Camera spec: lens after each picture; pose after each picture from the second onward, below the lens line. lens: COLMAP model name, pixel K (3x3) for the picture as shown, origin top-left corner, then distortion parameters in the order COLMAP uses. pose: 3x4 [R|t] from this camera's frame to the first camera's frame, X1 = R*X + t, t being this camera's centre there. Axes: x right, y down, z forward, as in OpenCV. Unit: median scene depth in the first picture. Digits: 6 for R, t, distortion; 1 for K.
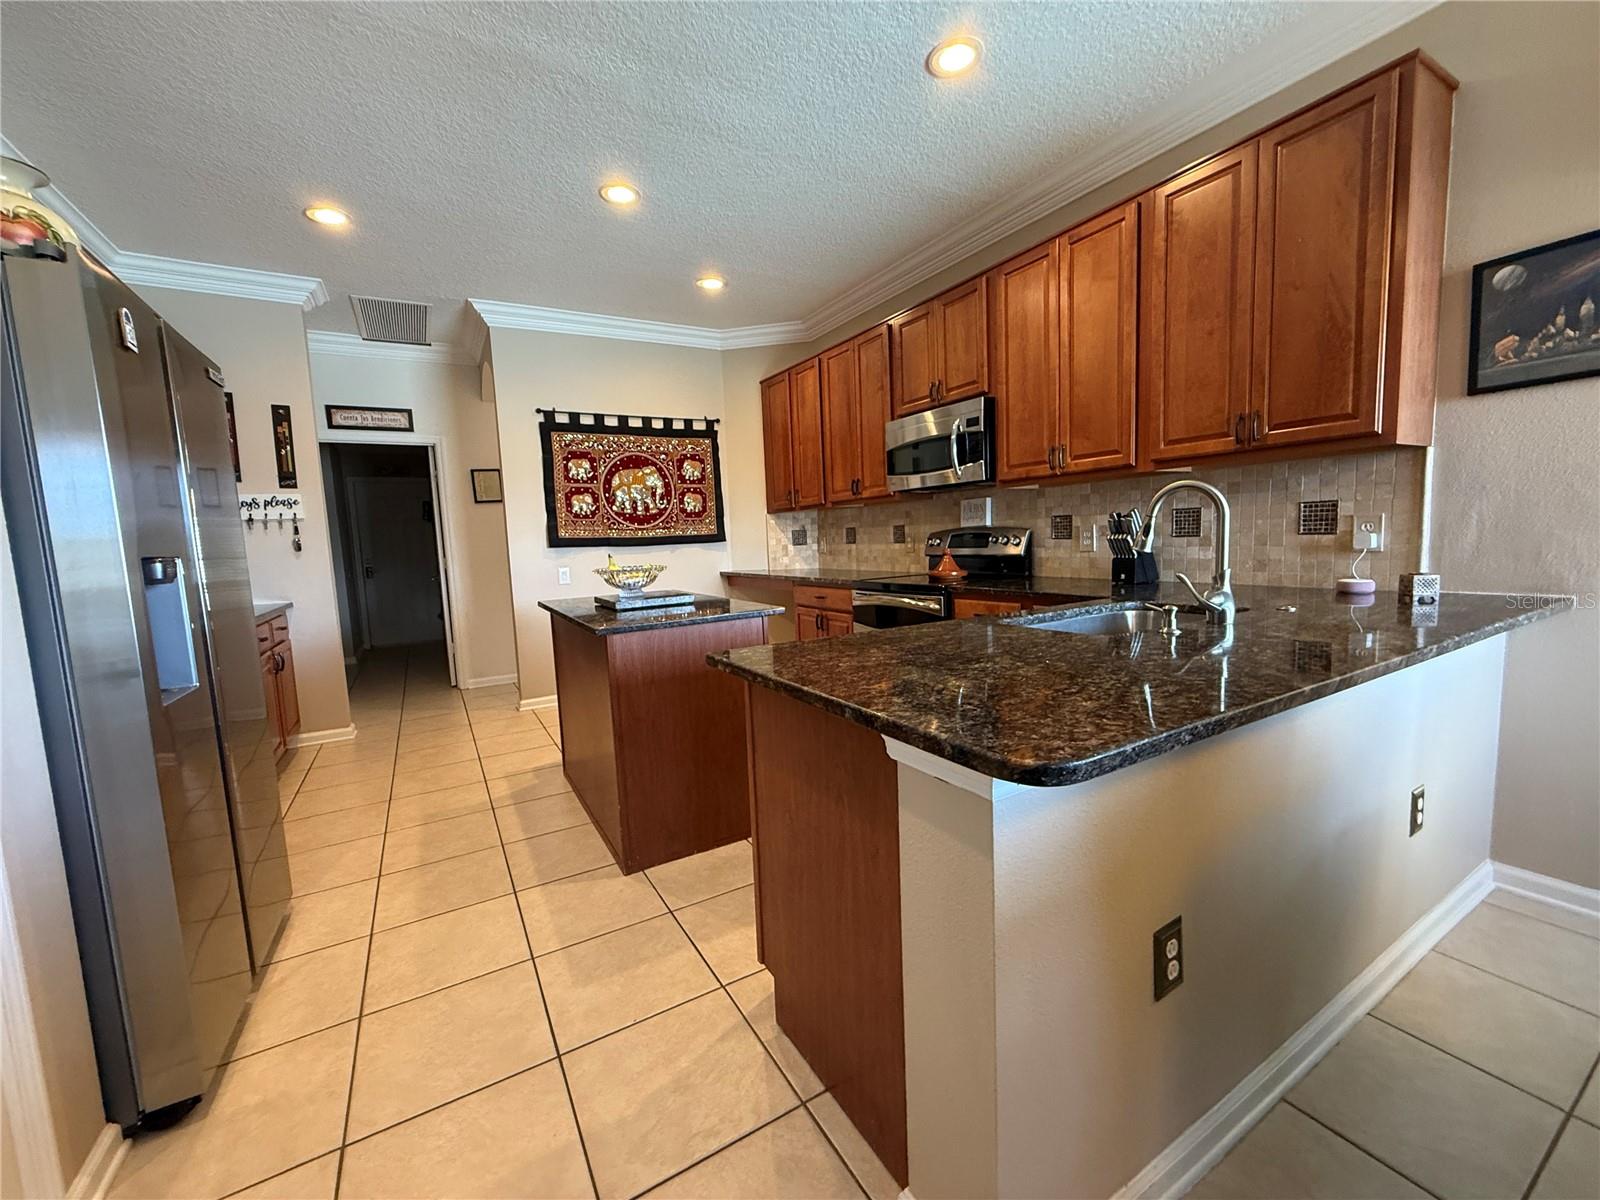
lens RADIAL K [[642.1, 0, 797.1], [0, 642.1, 601.7], [0, 0, 1]] dist [0.001216, -0.000188]
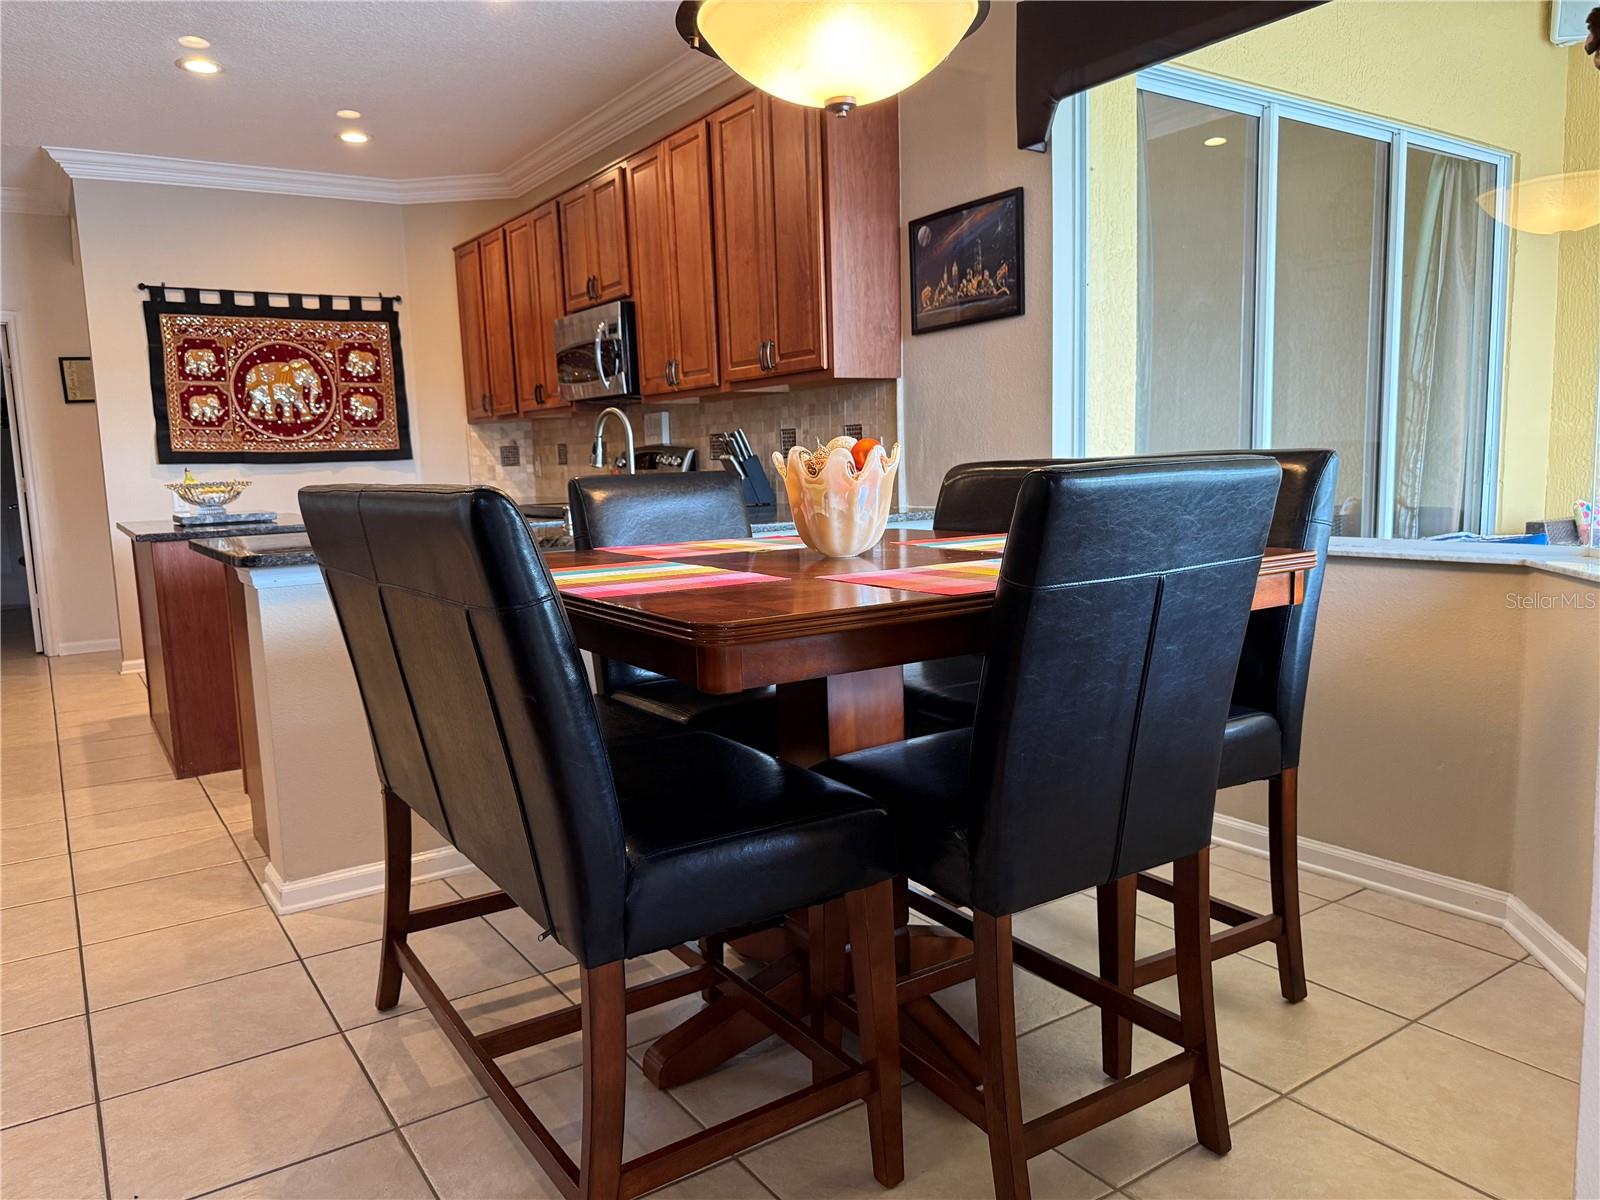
lens RADIAL K [[1145.1, 0, 800.9], [0, 1145.1, 606.8], [0, 0, 1]] dist [0.040608, -0.051194]
pose [[0.998077, 0.003682, 0.061880, 0.295171], [-0.005301, 0.999647, 0.026028, 0.046906], [-0.061762, -0.026306, 0.997744, -0.431060]]
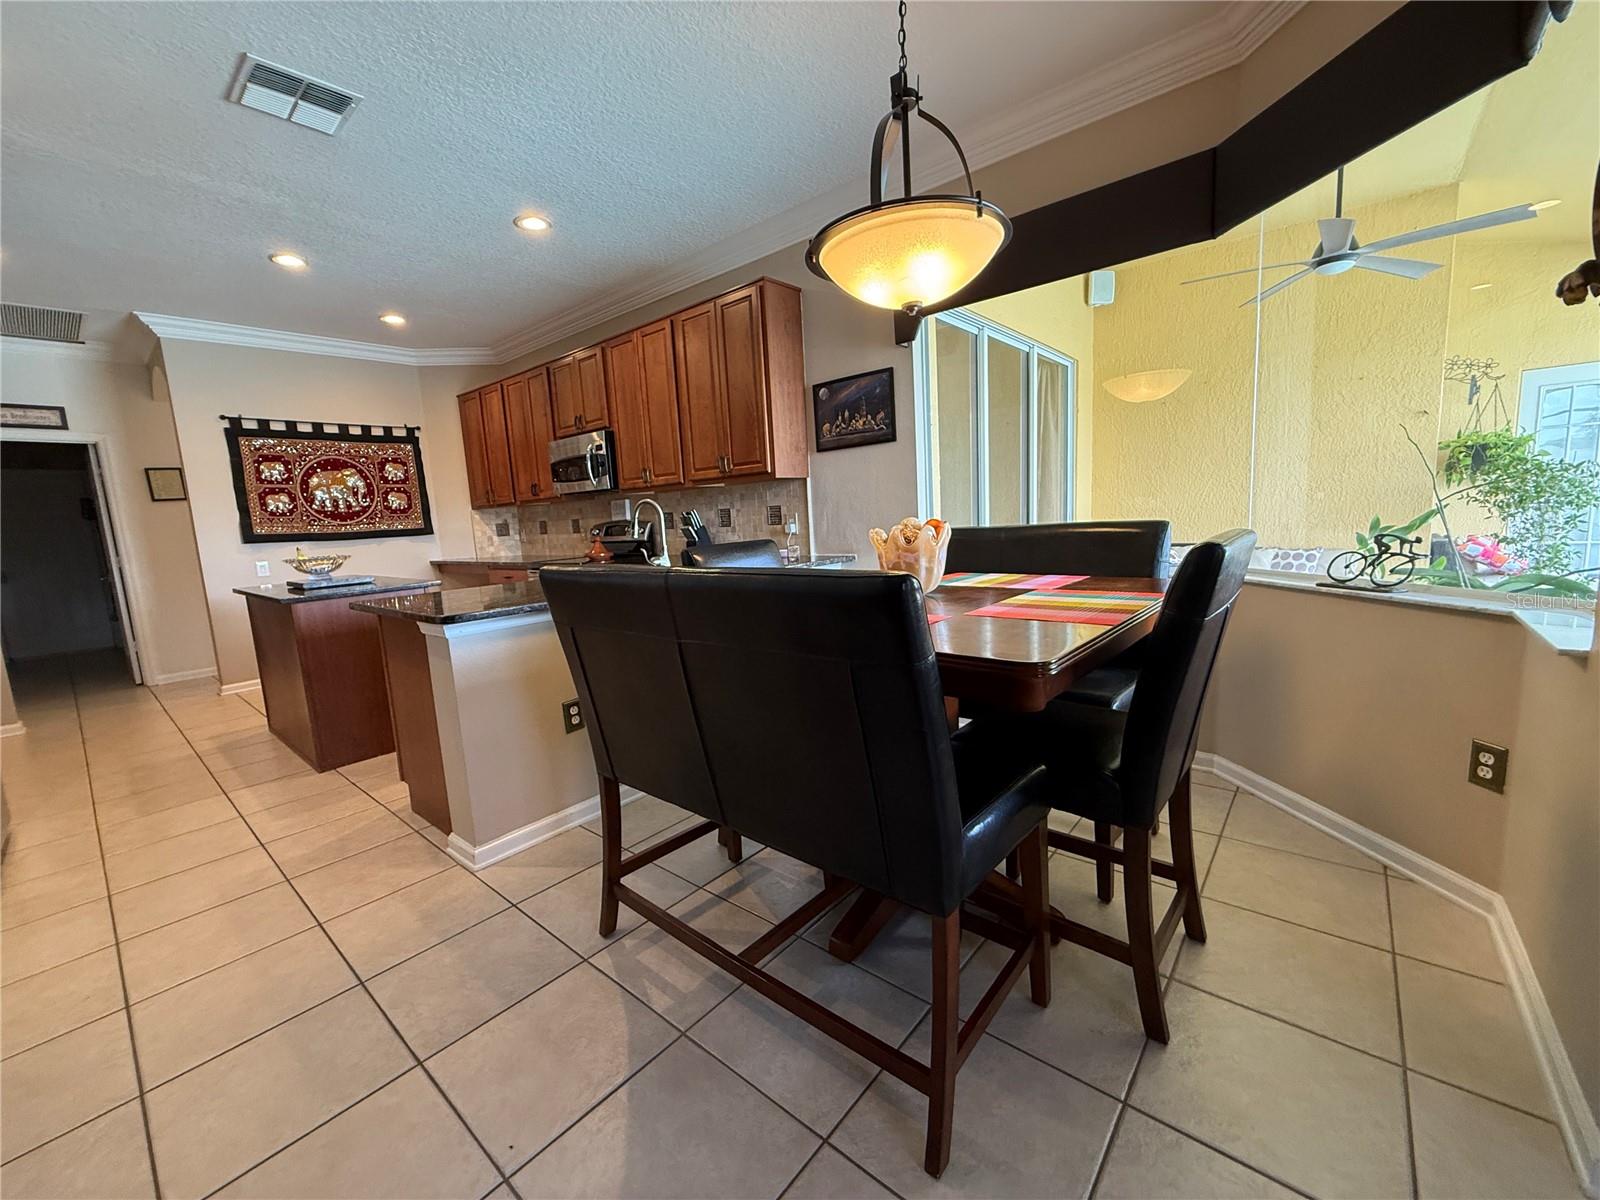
lens RADIAL K [[642.1, 0, 797.4], [0, 642.1, 601.6], [0, 0, 1]] dist [0.001216, -0.000188]
pose [[0.945052, -0.054601, 0.322330, 0.141630], [0.048151, 0.998449, 0.027957, 0.028112], [-0.323356, -0.010901, 0.946215, -0.329362]]
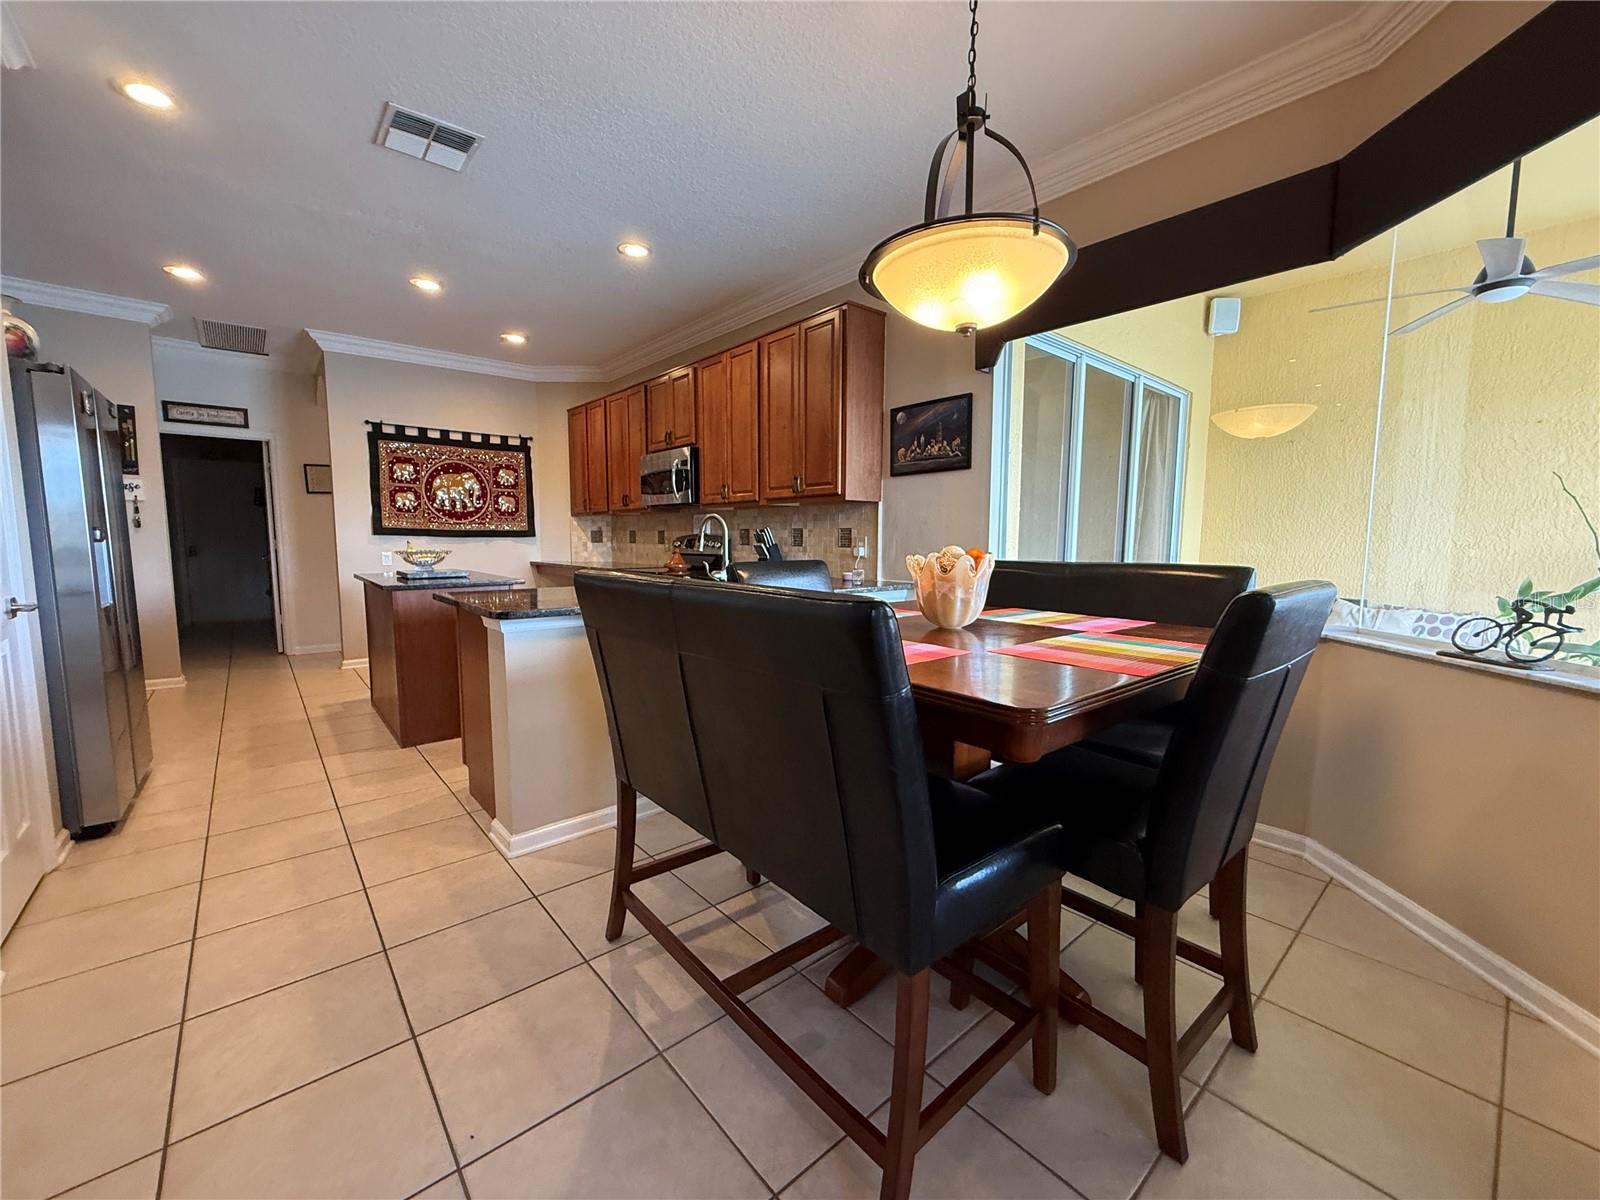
lens RADIAL K [[642.1, 0, 796.7], [0, 642.1, 601.8], [0, 0, 1]] dist [0.001216, -0.000188]
pose [[0.983019, 0.028885, 0.181215, 0.180481], [-0.027856, 0.999578, -0.008218, 0.029403], [-0.181376, 0.003031, 0.983409, -0.332065]]
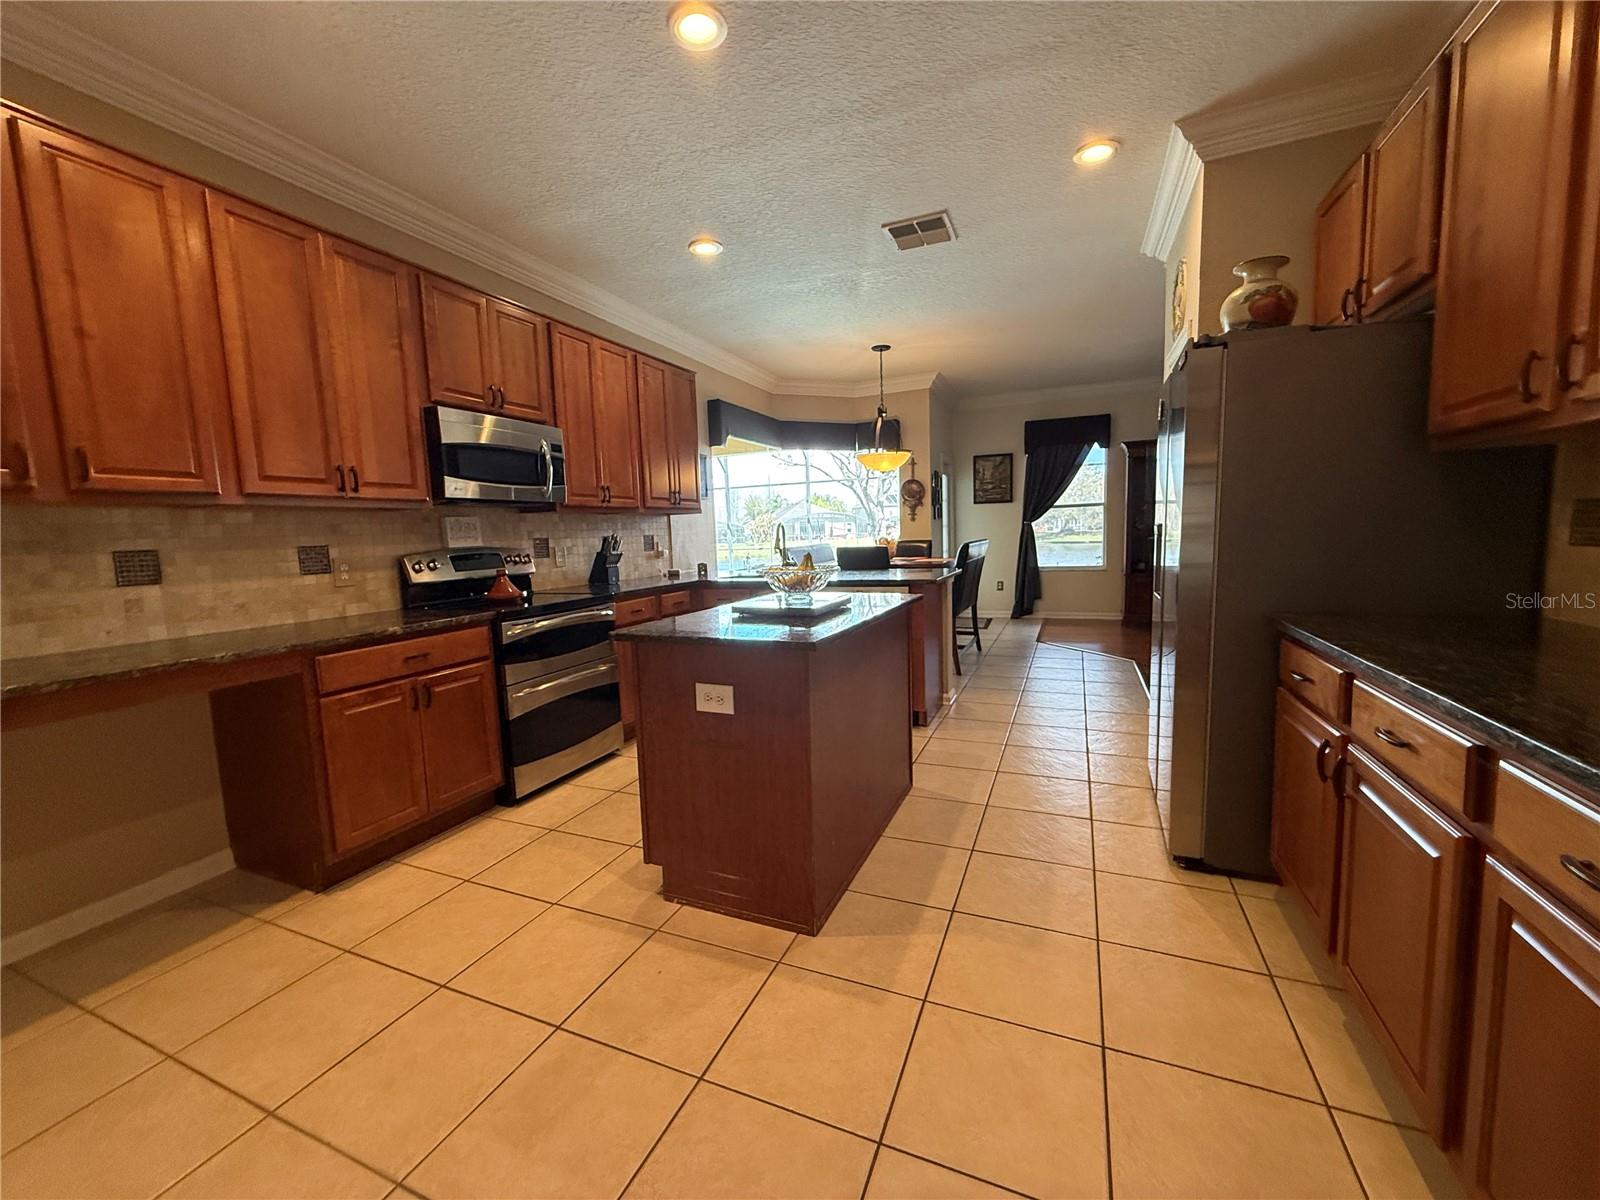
lens RADIAL K [[642.1, 0, 800.0], [0, 642.1, 597.6], [0, 0, 1]] dist [0.001216, -0.000188]
pose [[-0.595360, -0.019325, 0.803226, -0.571284], [0.141683, 0.981519, 0.128632, -0.075389], [-0.790868, 0.190386, -0.581619, 0.907295]]
